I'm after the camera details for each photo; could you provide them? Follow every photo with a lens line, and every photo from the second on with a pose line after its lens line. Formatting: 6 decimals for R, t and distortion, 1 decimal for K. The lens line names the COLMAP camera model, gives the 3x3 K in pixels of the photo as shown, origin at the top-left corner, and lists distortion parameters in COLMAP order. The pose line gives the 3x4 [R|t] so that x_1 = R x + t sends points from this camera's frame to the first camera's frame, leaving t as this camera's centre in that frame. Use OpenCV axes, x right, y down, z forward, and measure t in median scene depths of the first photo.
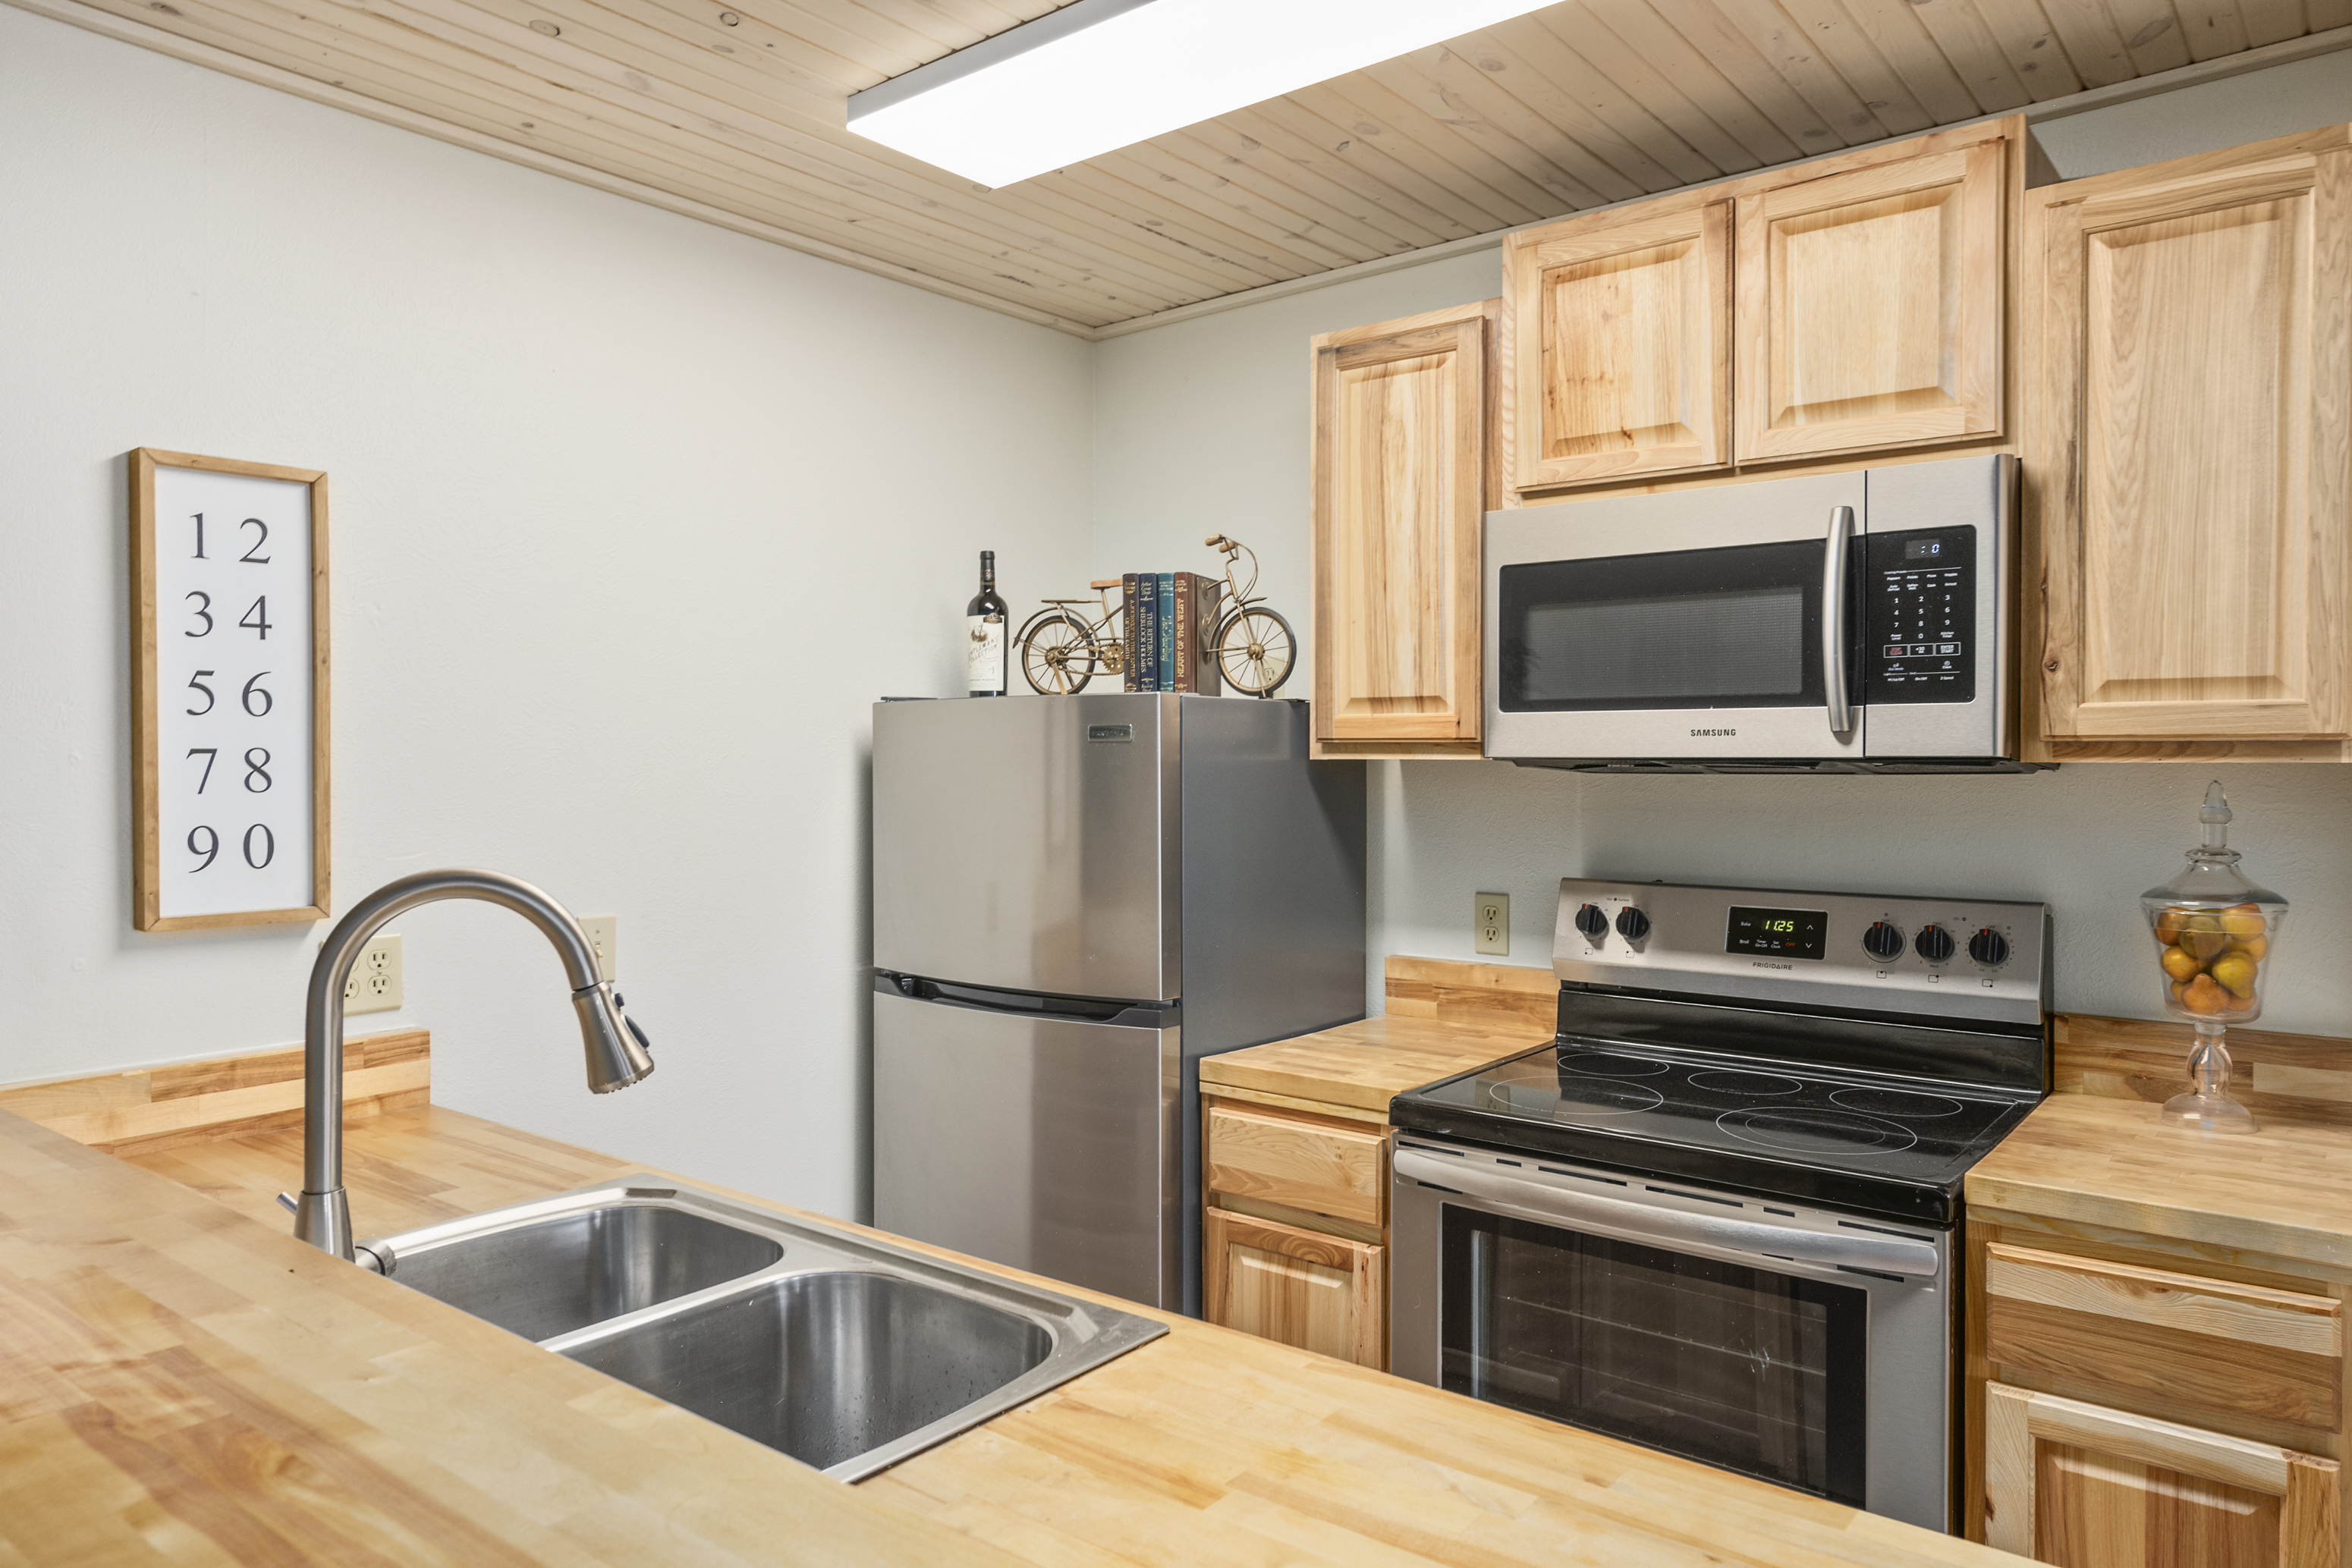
lens RADIAL K [[1569.4, 0, 1182.0], [0, 1569.4, 769.8], [0, 0, 1]] dist [0.017307, -0.013591]
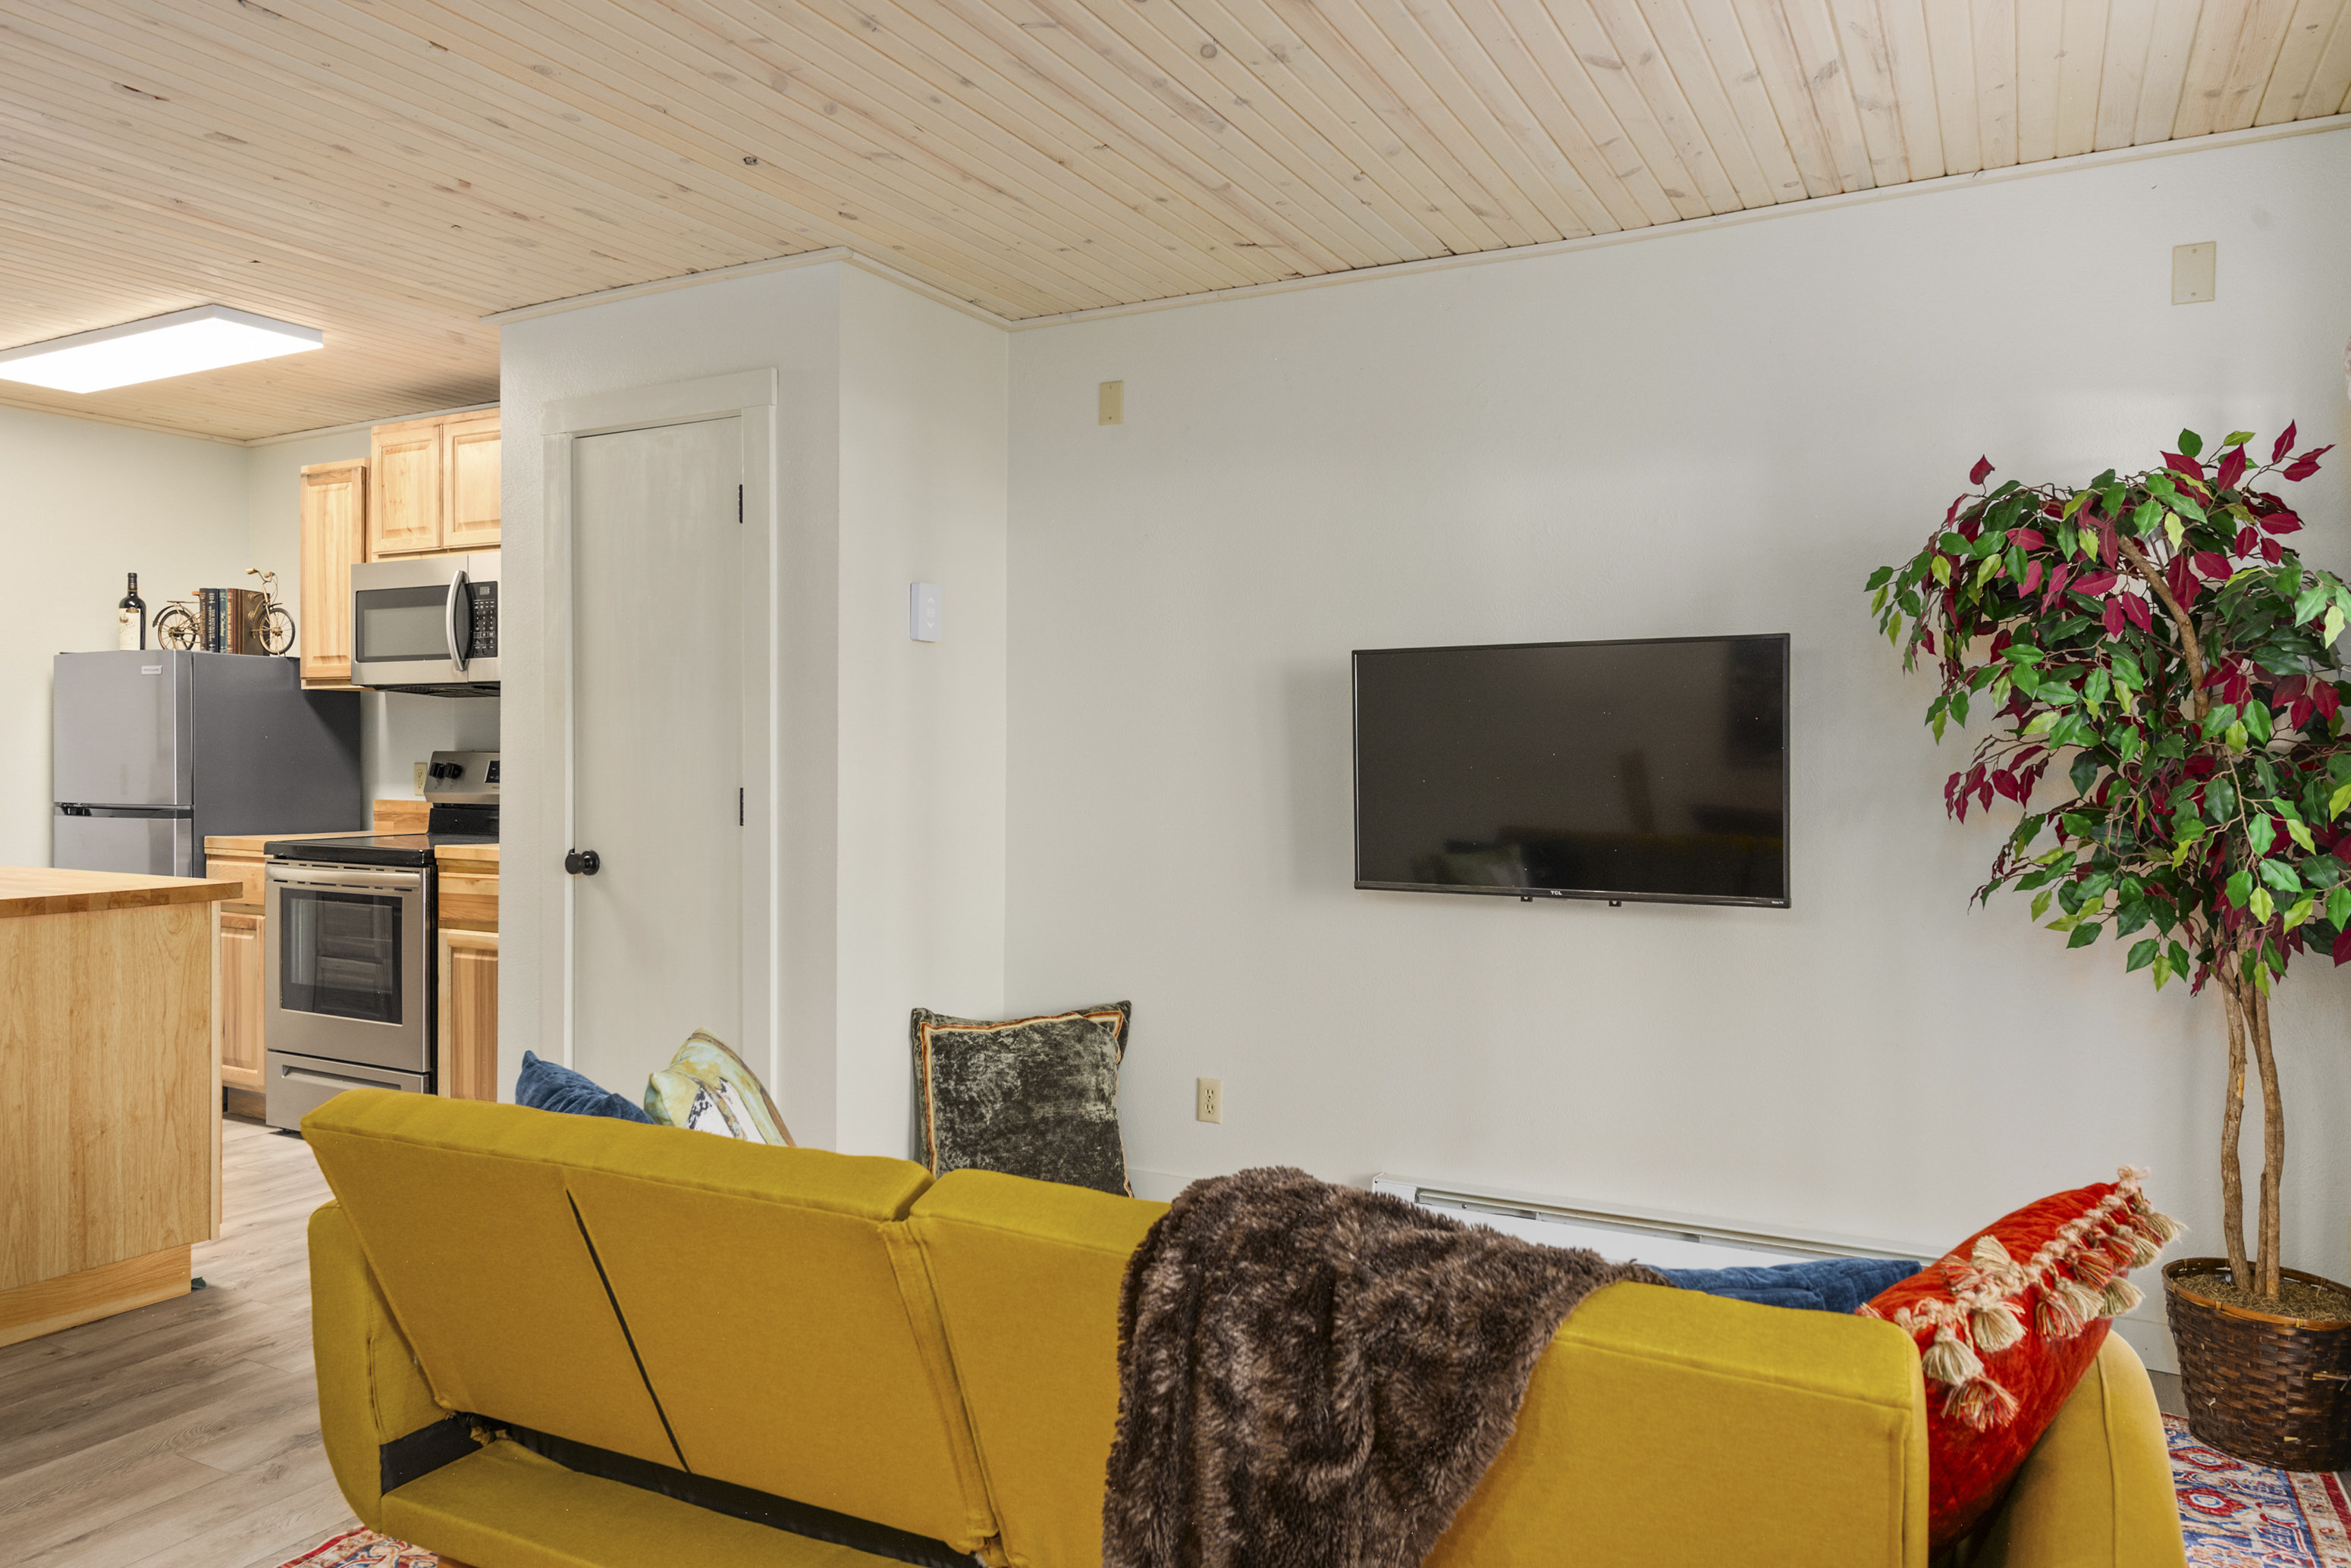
lens RADIAL K [[1568.6, 0, 1182.3], [0, 1568.6, 779.0], [0, 0, 1]] dist [0.017307, -0.013591]
pose [[0.983203, 0.005772, 0.182424, 0.954502], [-0.006567, 0.999971, 0.003750, 0.107610], [-0.182397, -0.004885, 0.983213, -1.303372]]
